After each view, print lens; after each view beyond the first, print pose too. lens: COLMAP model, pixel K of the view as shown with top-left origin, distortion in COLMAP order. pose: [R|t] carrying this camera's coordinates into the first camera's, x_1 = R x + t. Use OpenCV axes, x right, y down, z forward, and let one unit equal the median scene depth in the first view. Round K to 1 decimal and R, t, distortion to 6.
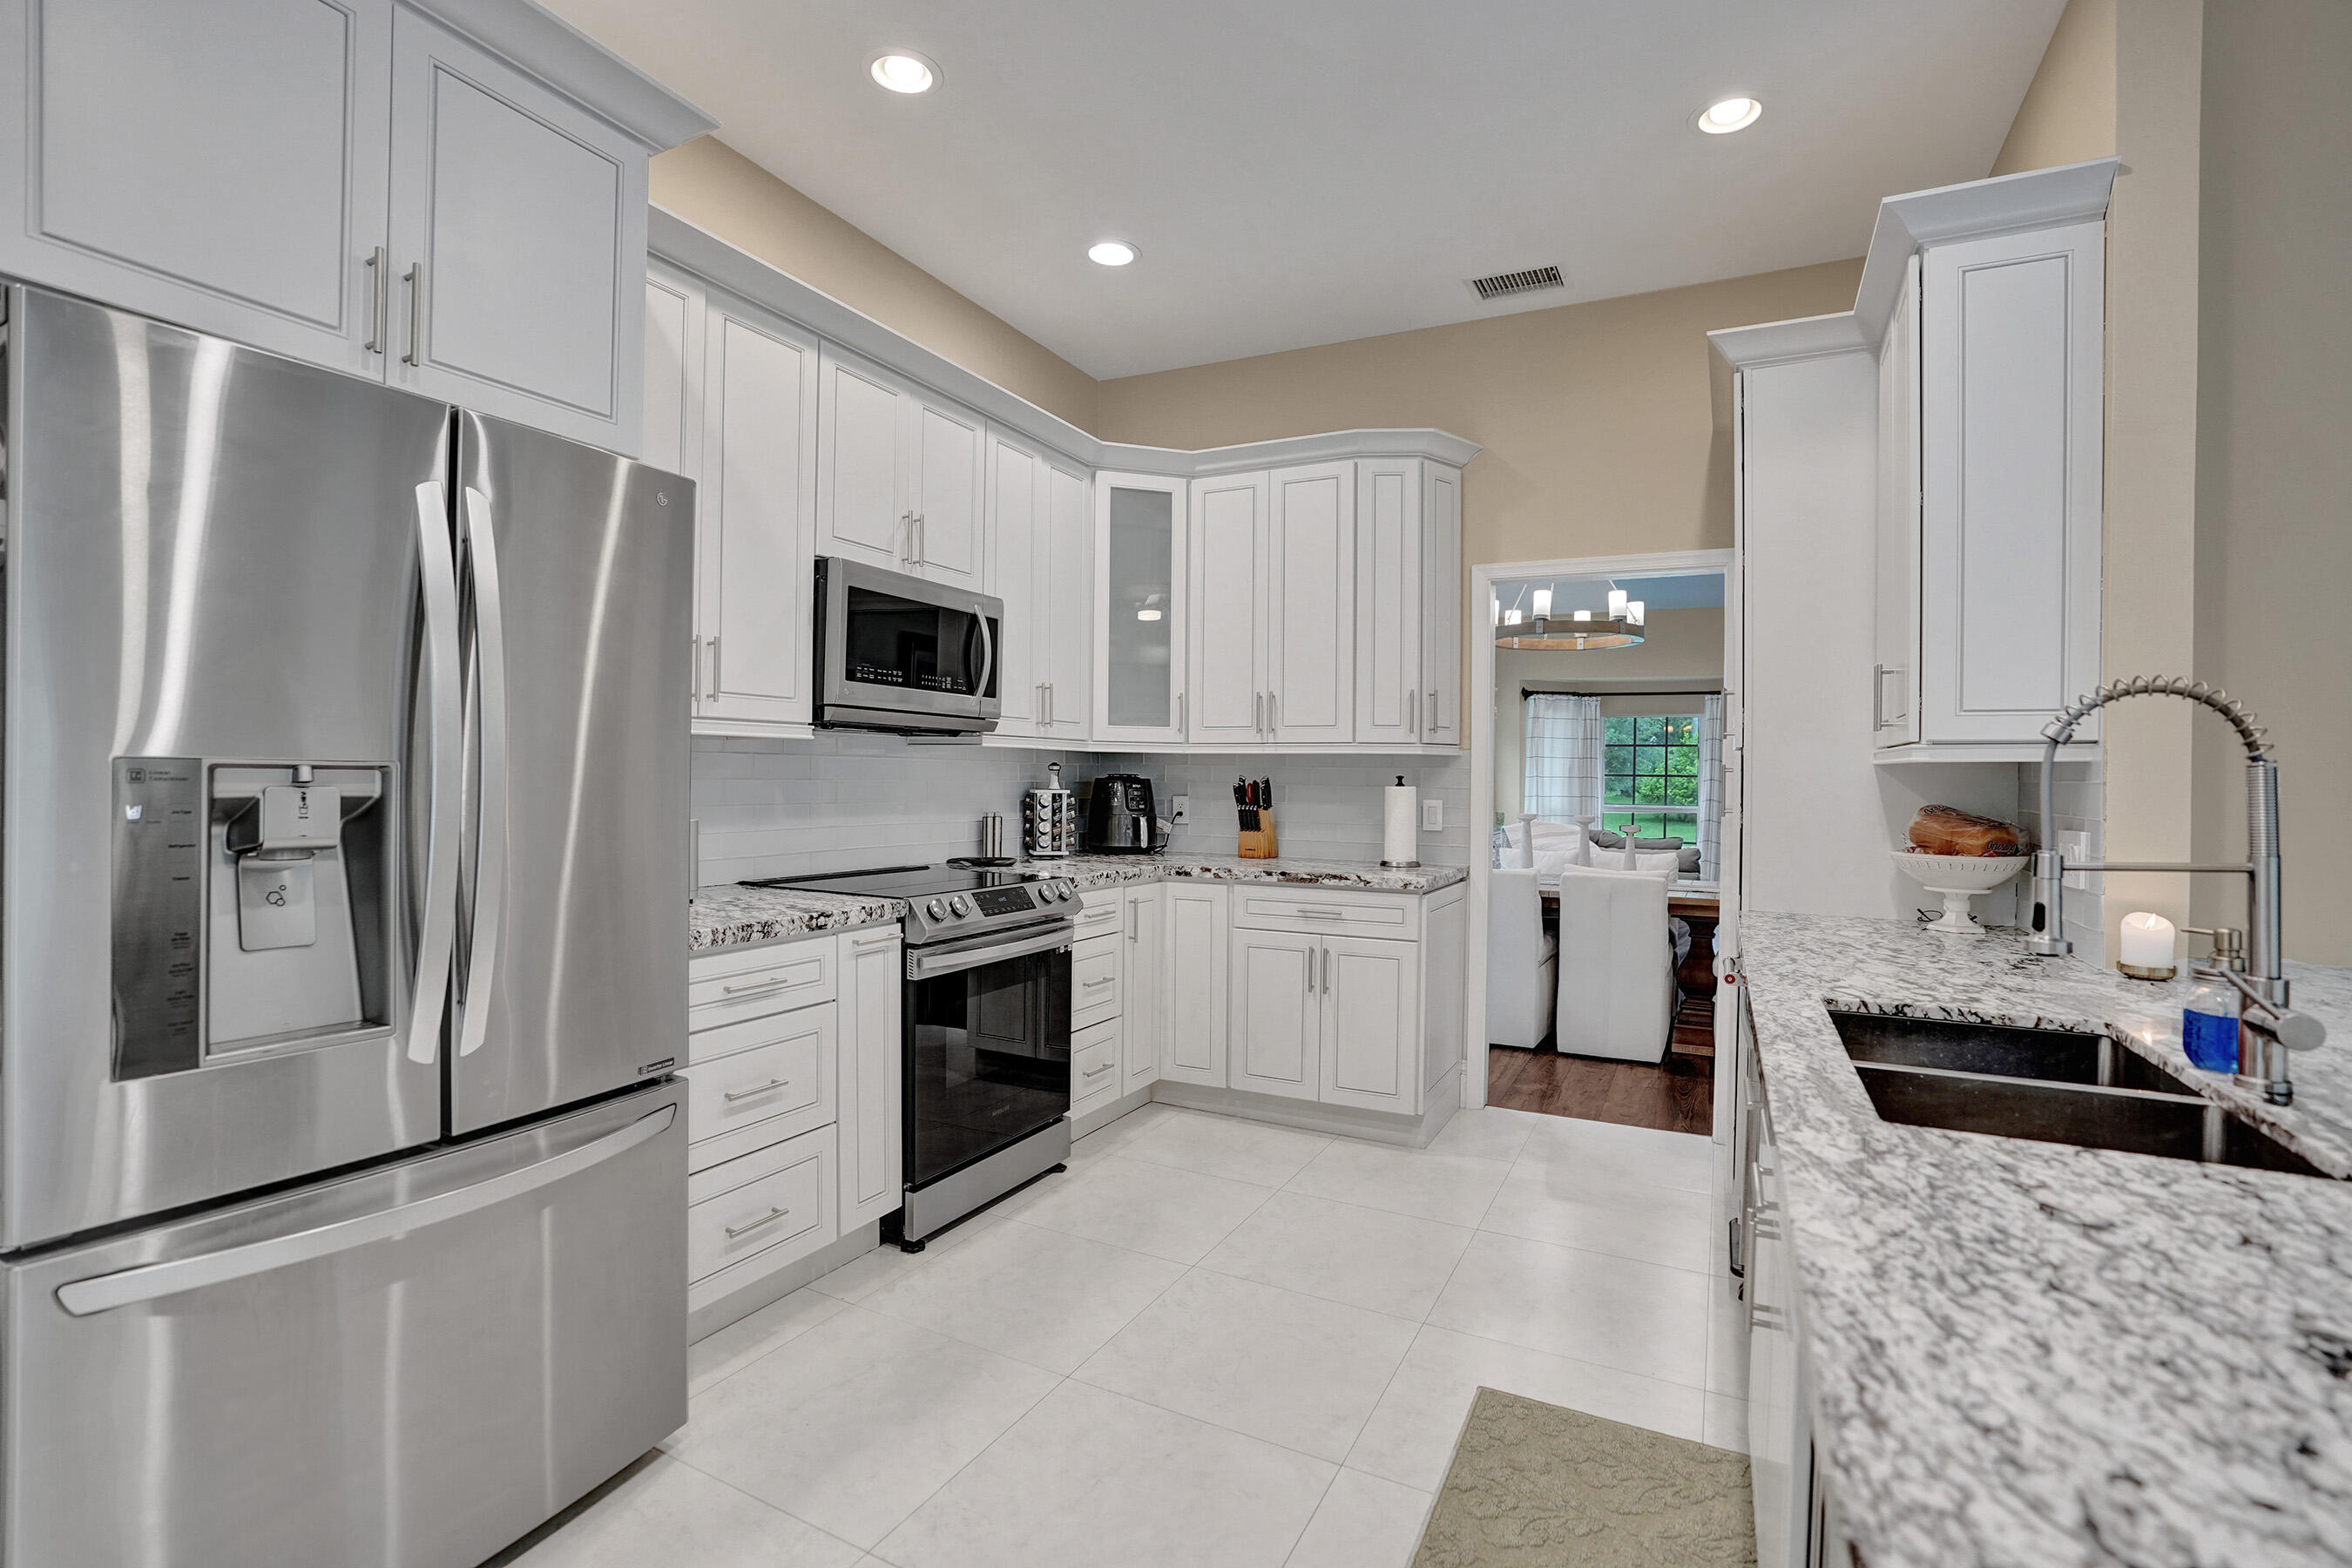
lens RADIAL K [[1100.7, 0, 1167.2], [0, 1100.7, 783.0], [0, 0, 1]] dist [-0.061291, 0.022740]
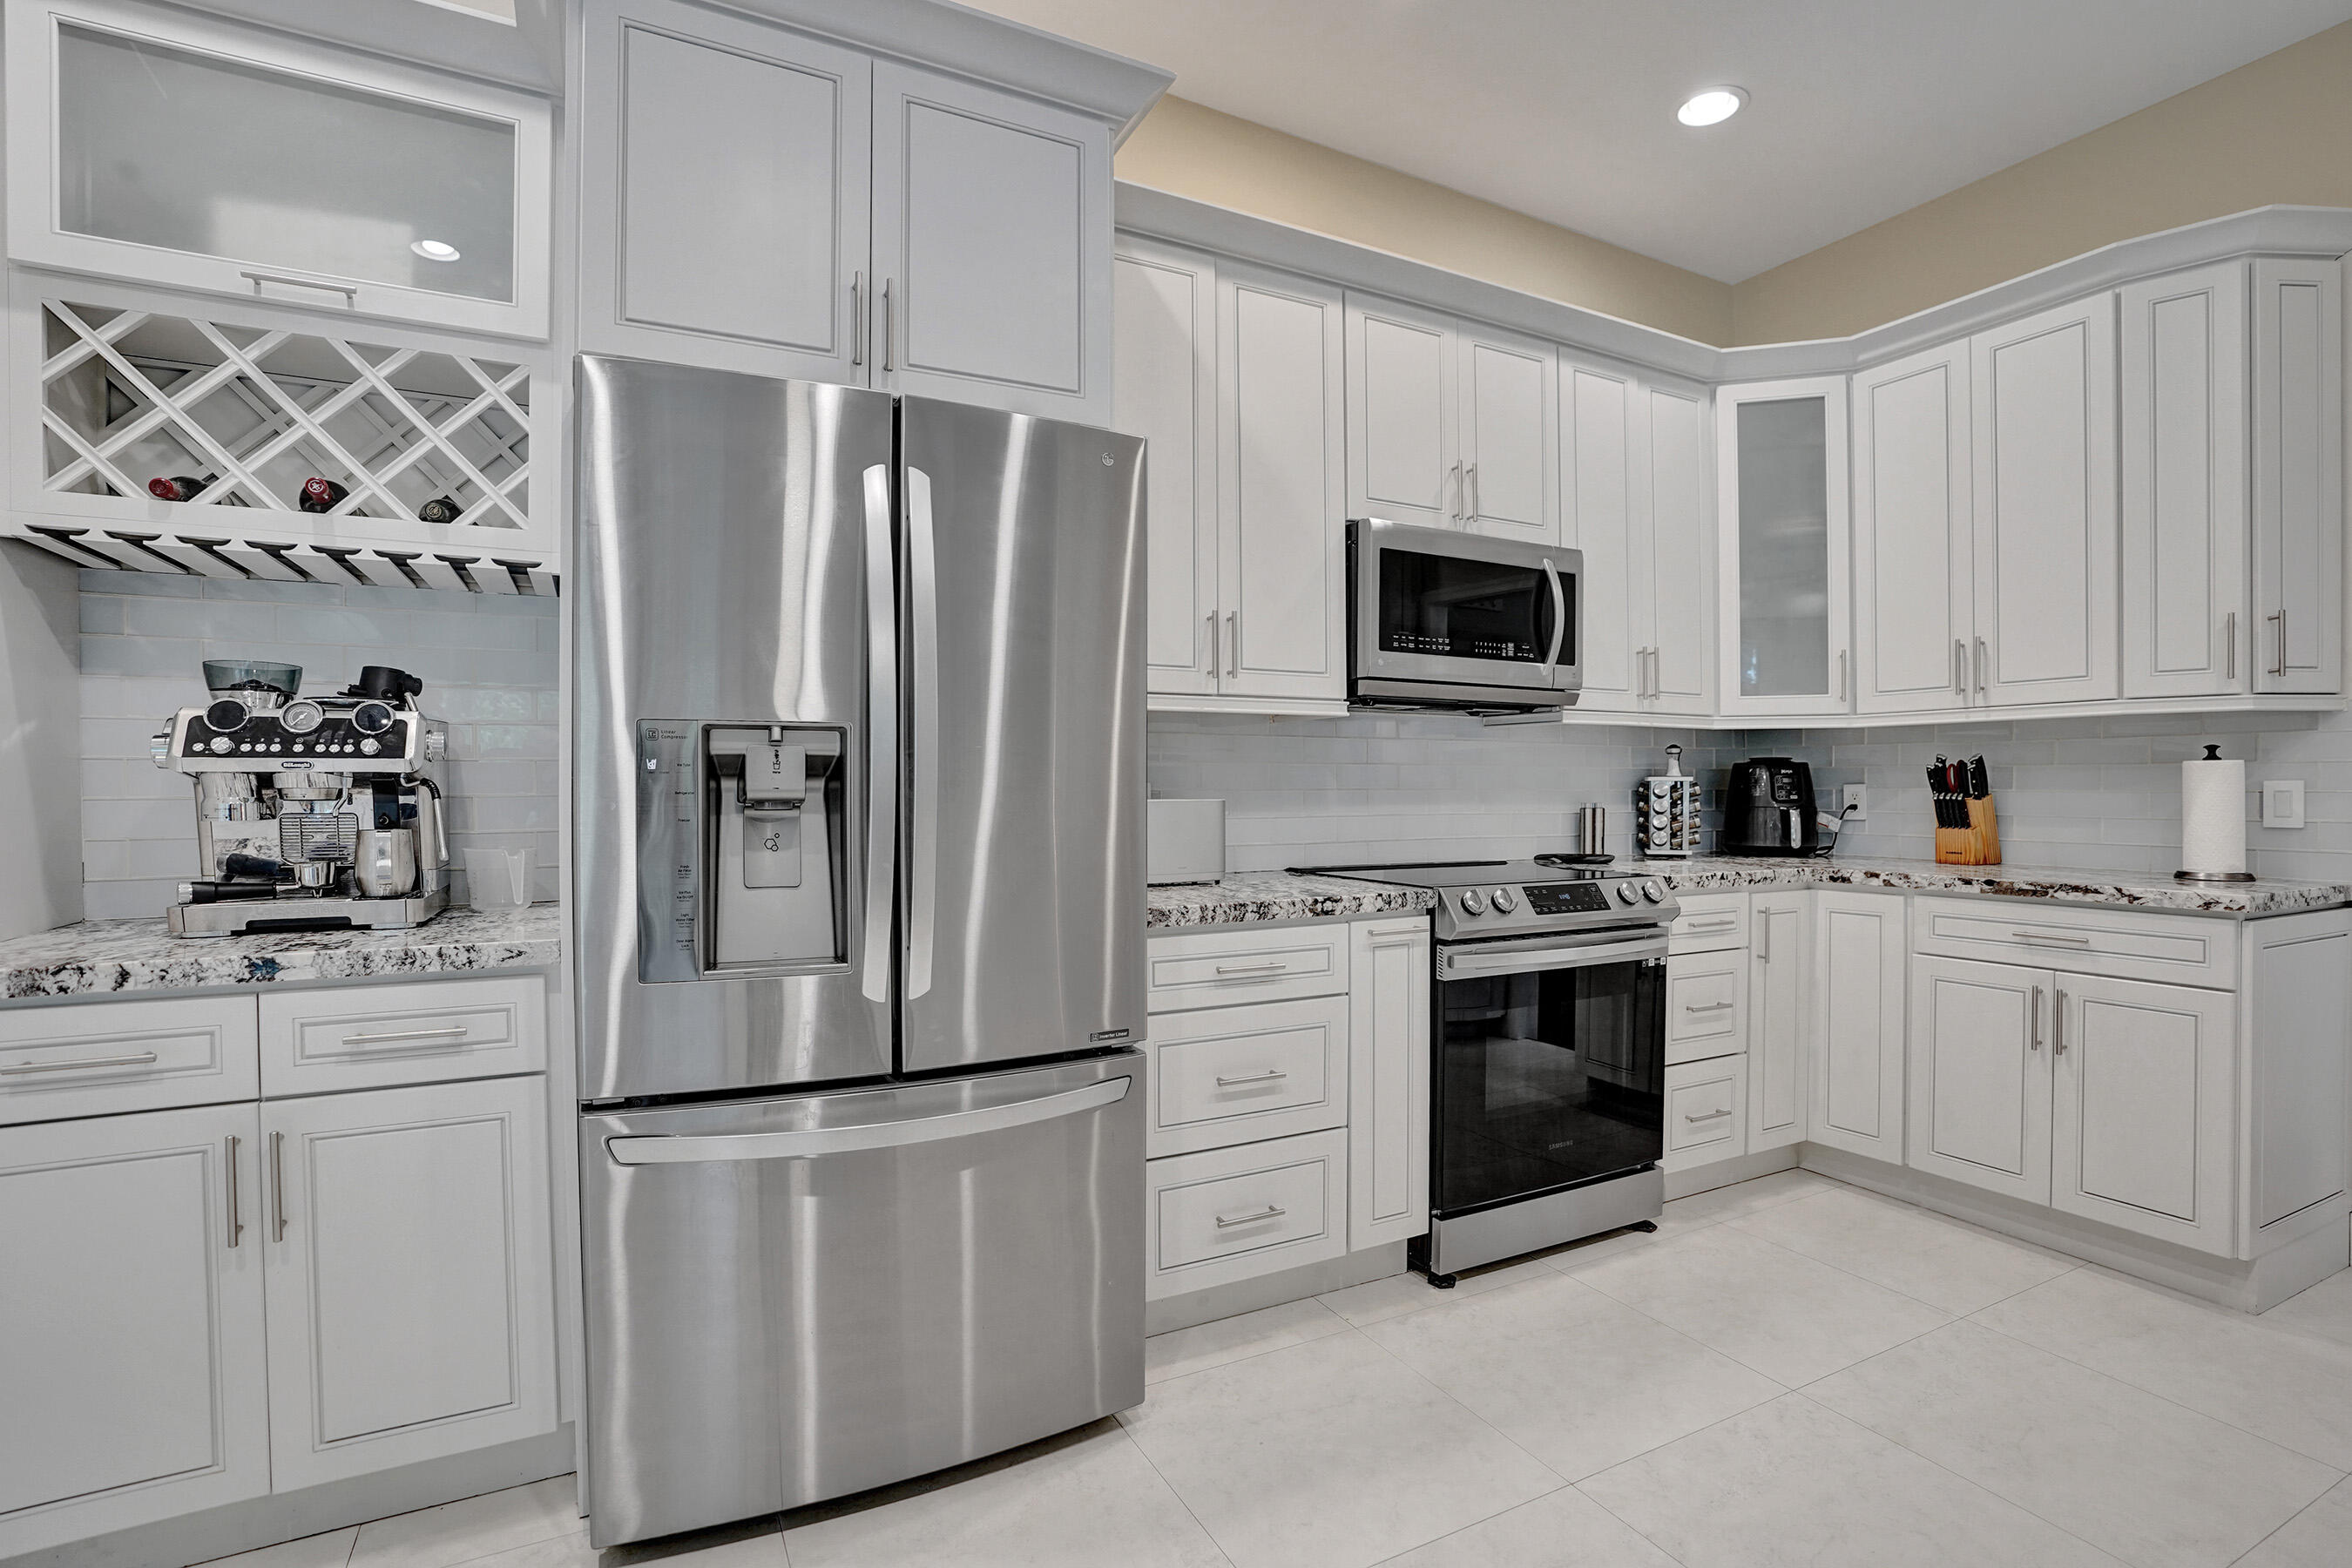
lens RADIAL K [[1100.7, 0, 1162.5], [0, 1100.7, 799.9], [0, 0, 1]] dist [-0.061291, 0.022740]
pose [[0.810630, -0.007720, -0.585507, 0.079954], [0.008329, 0.999964, -0.001652, 0.025841], [0.585499, -0.003538, 0.810665, 0.114468]]
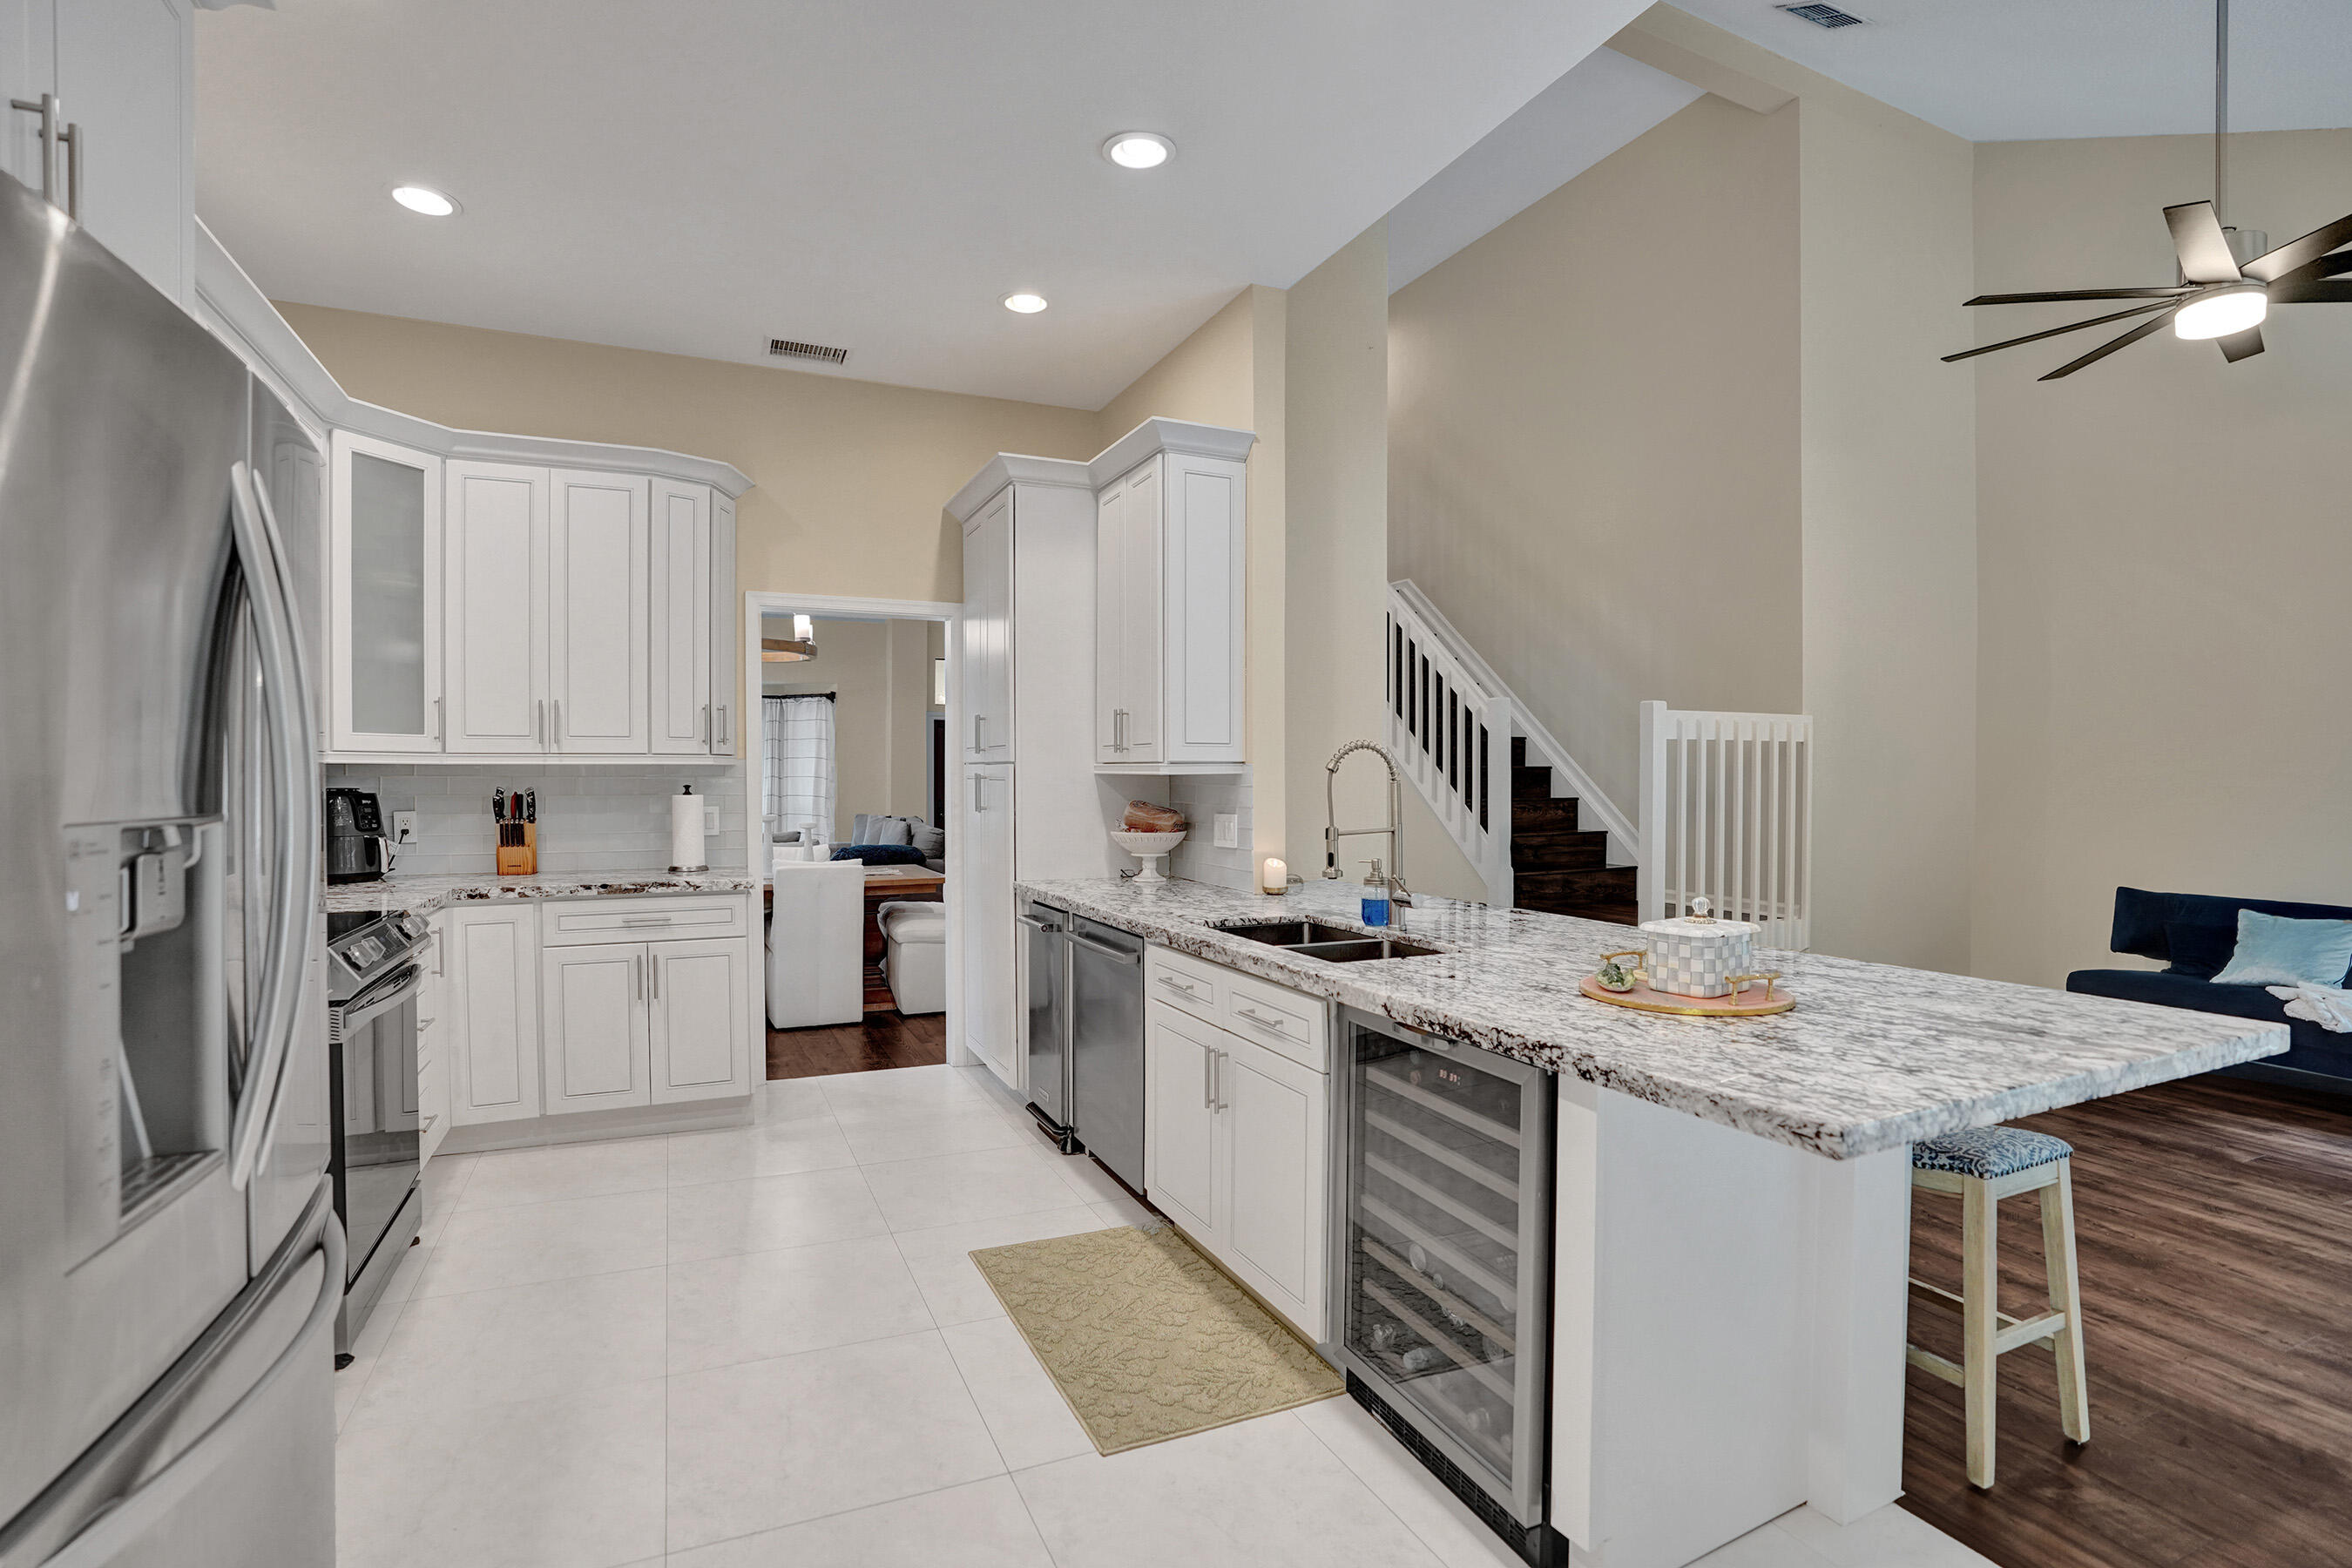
lens RADIAL K [[1100.7, 0, 1178.6], [0, 1100.7, 789.1], [0, 0, 1]] dist [-0.061291, 0.022740]
pose [[0.613901, -0.023005, 0.789048, -0.364873], [0.013594, 0.999735, 0.018572, -0.017699], [-0.789266, -0.000675, 0.614051, -0.014249]]
